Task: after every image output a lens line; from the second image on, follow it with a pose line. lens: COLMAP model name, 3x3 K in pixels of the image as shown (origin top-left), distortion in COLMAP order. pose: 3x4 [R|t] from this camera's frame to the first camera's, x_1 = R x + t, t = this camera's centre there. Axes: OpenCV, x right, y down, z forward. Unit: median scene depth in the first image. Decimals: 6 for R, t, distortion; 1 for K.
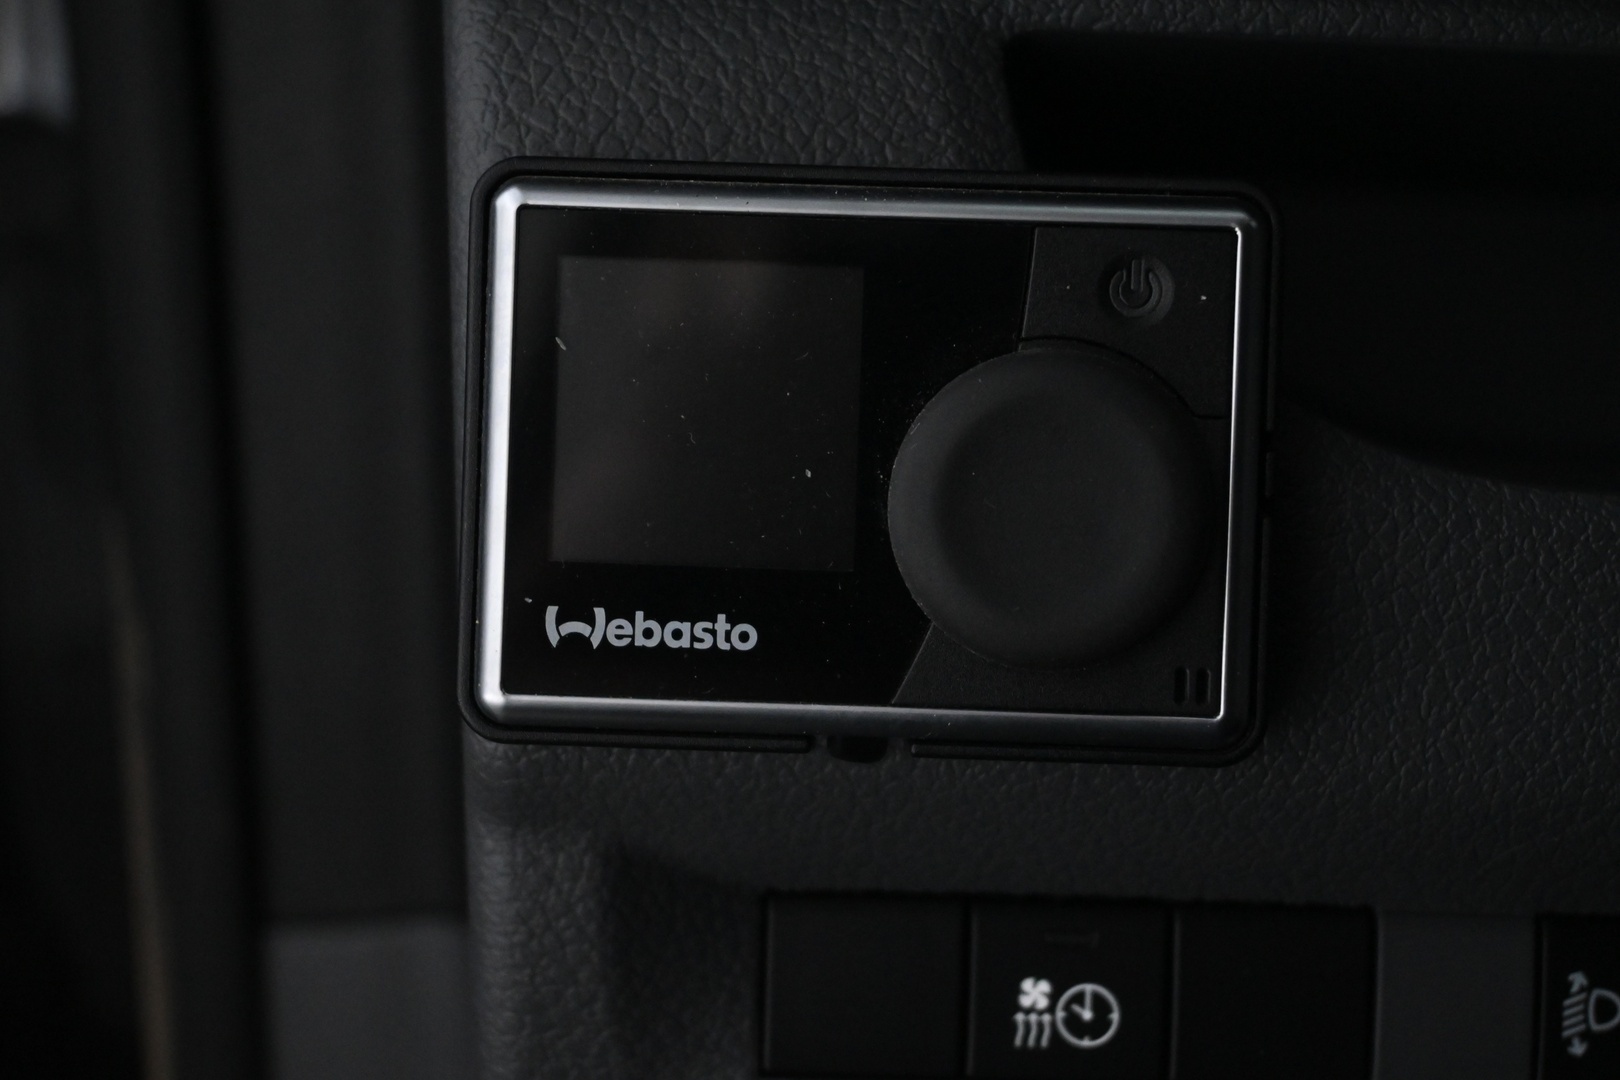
lens RADIAL K [[3043.9, 0, 810.9], [0, 3043.9, 536.3], [0, 0, 1]] dist [0.009435, 0.000000]
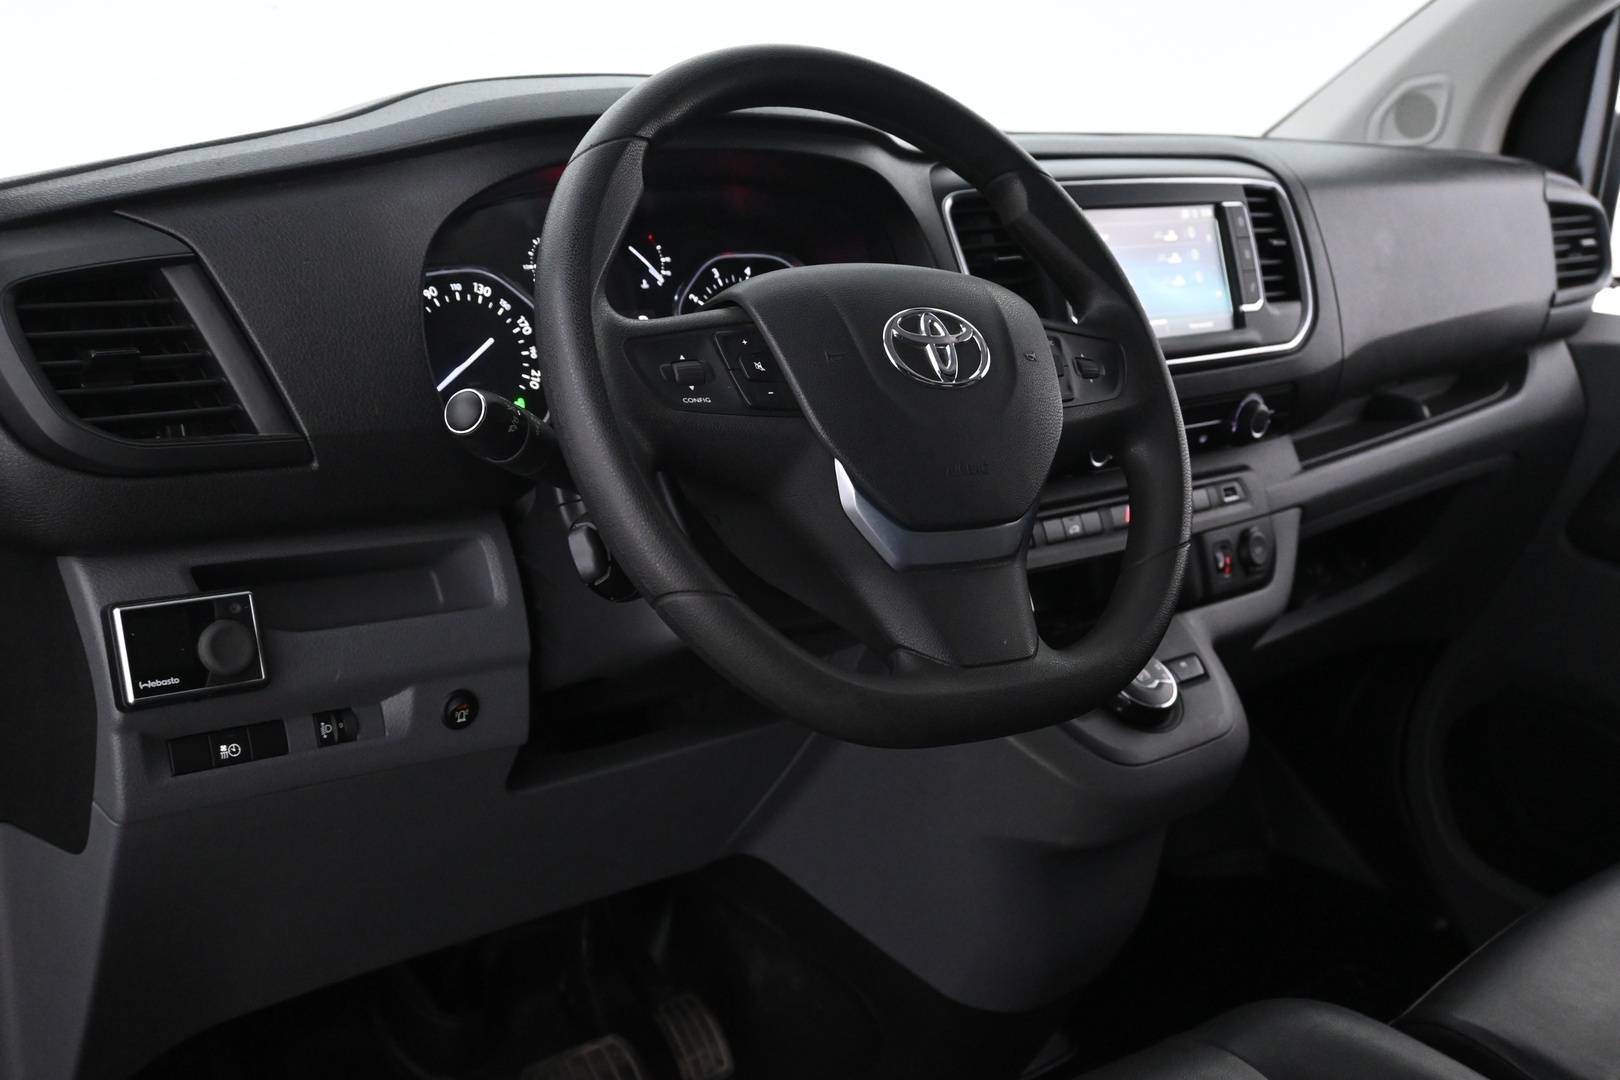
lens RADIAL K [[1635.9, 0, 811.6], [0, 1635.9, 541.0], [0, 0, 1]] dist [0.006865, 0.000000]
pose [[0.757791, -0.136660, 0.638025, -0.943315], [0.220810, 0.973839, -0.053670, 0.187051], [-0.613999, 0.181554, 0.768143, -1.907268]]
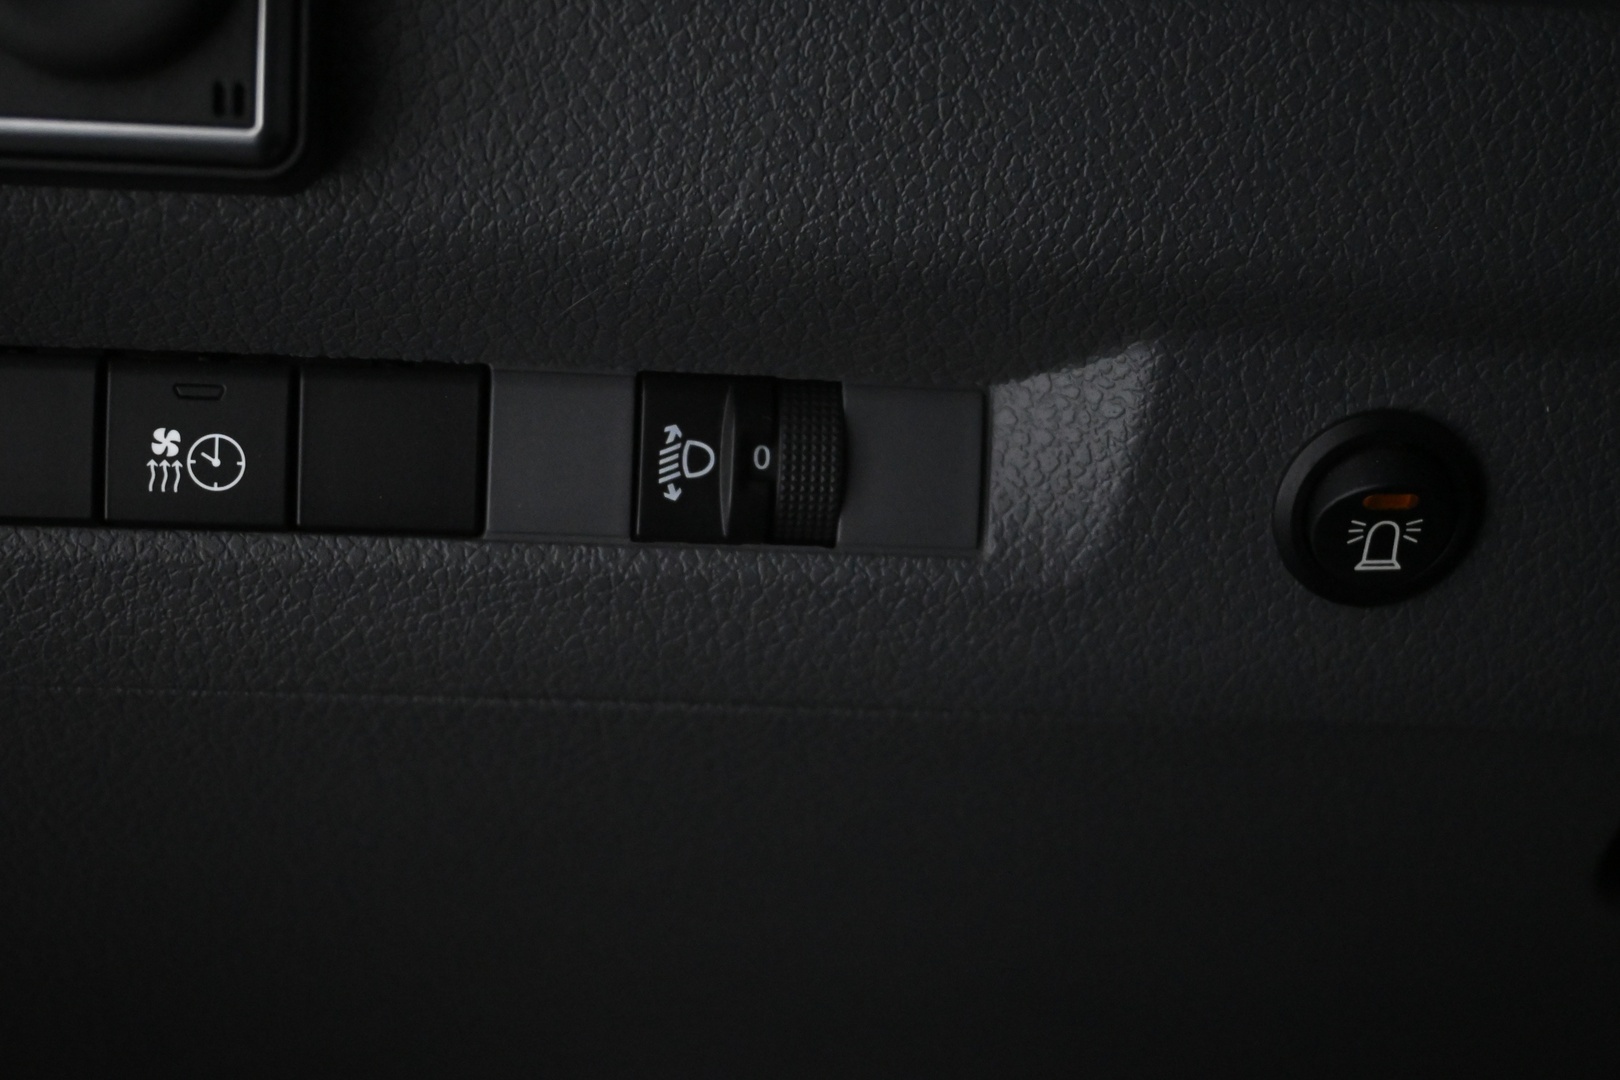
lens RADIAL K [[2549.9, 0, 809.1], [0, 2549.9, 545.1], [0, 0, 1]] dist [0.044995, 0.000000]
pose [[0.997366, -0.001762, 0.072517, 0.247939], [-0.000170, 0.999645, 0.026632, 0.171638], [-0.072538, -0.026575, 0.997012, 0.084774]]
